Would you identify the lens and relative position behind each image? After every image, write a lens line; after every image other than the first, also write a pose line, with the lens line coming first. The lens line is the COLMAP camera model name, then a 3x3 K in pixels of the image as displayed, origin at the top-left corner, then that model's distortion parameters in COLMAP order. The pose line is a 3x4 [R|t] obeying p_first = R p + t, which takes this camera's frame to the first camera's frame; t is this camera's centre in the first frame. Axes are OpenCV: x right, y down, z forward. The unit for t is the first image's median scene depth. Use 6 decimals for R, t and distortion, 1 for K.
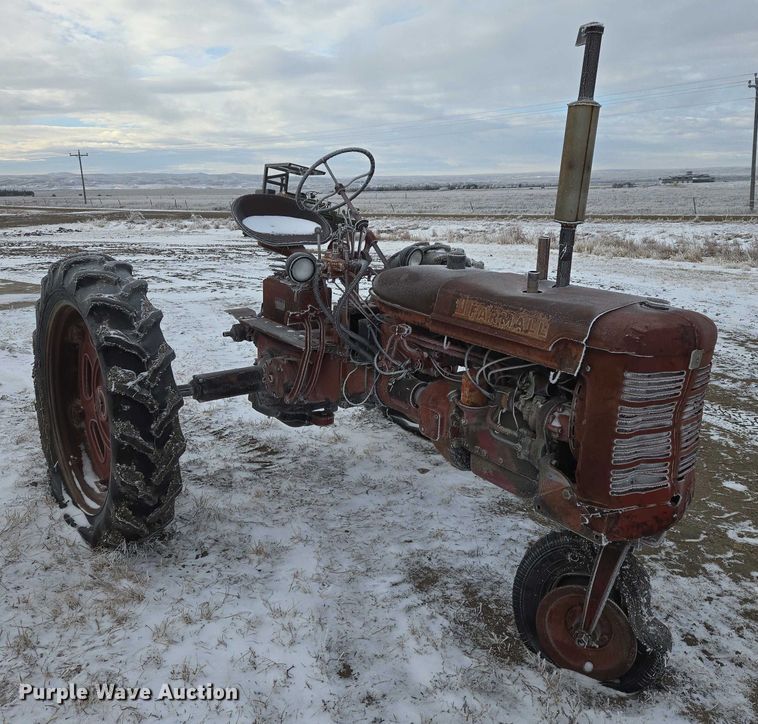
lens RADIAL K [[736.1, 0, 413.2], [0, 736.1, 340.8], [0, 0, 1]] dist [0.081596, -0.085969]
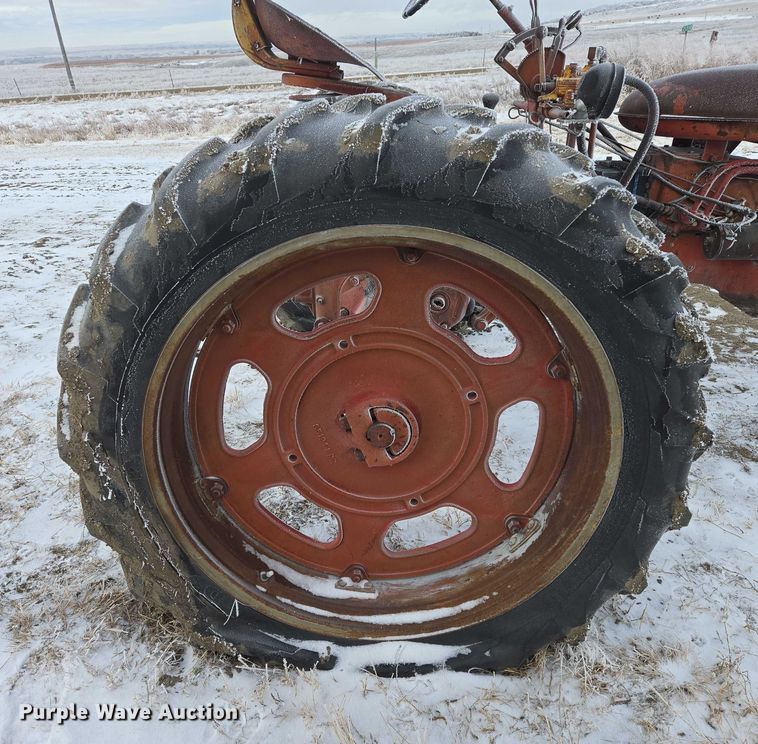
lens RADIAL K [[653.8, 0, 375.1], [0, 653.8, 364.3], [0, 0, 1]] dist [0.058206, -0.005714]
pose [[0.639446, -0.344934, 0.687117, -0.725051], [0.199096, 0.937516, 0.285351, -0.083026], [-0.742610, -0.045664, 0.668165, 0.748851]]
